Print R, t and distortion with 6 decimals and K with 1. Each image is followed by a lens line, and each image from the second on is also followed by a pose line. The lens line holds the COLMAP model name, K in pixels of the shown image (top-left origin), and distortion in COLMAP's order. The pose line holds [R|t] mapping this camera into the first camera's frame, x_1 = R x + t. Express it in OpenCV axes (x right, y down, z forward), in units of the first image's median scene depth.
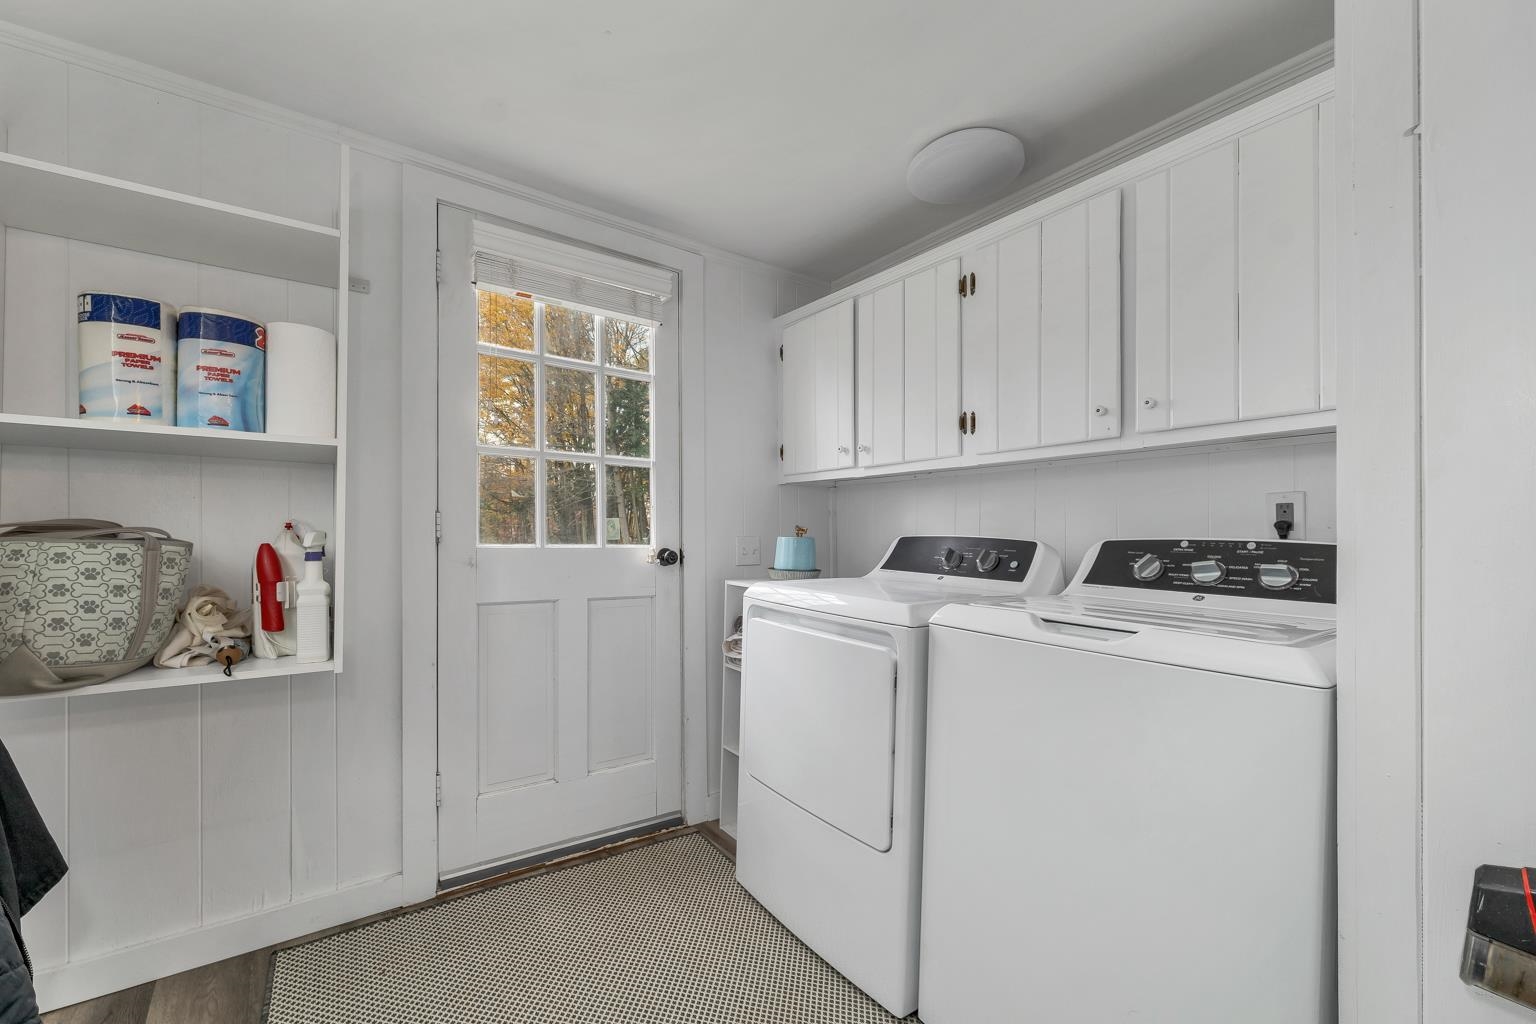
lens RADIAL K [[620.1, 0, 768.5], [0, 620.1, 535.2], [0, 0, 1]] dist [-0.000350, -0.000031]
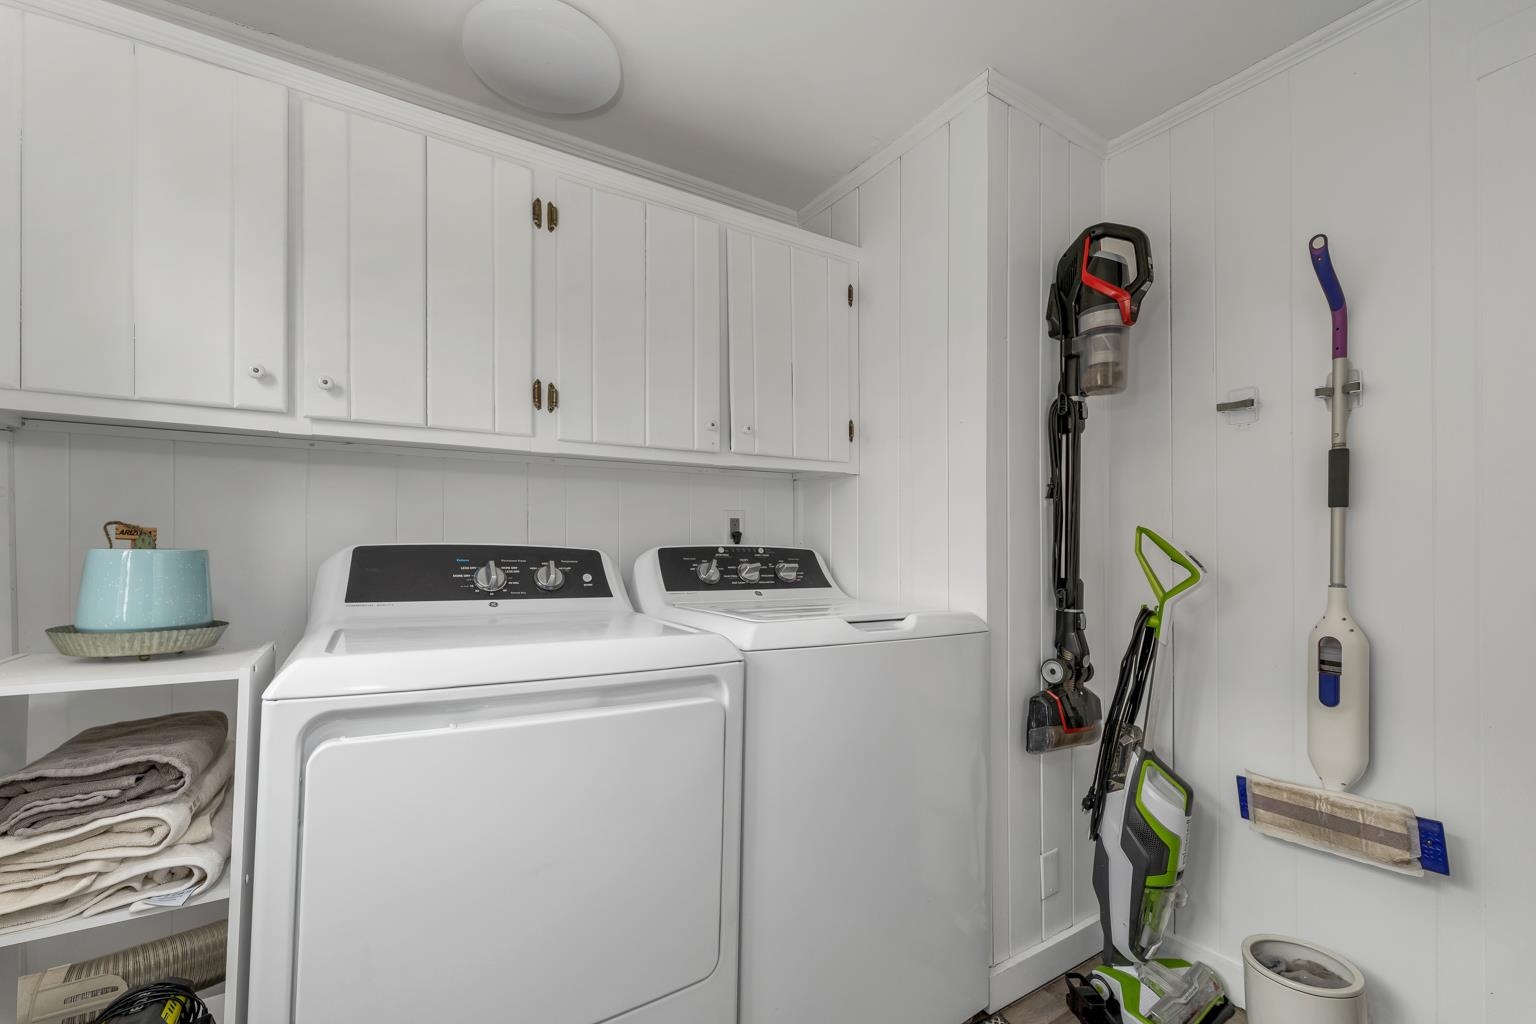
lens RADIAL K [[675.4, 0, 768.6], [0, 675.4, 539.5], [0, 0, 1]] dist [0.001026, 0.000206]
pose [[0.049038, 0.000501, 0.998797, -0.496569], [-0.001545, 0.999999, -0.000426, -0.004609], [-0.998796, -0.001522, 0.049038, 0.689283]]
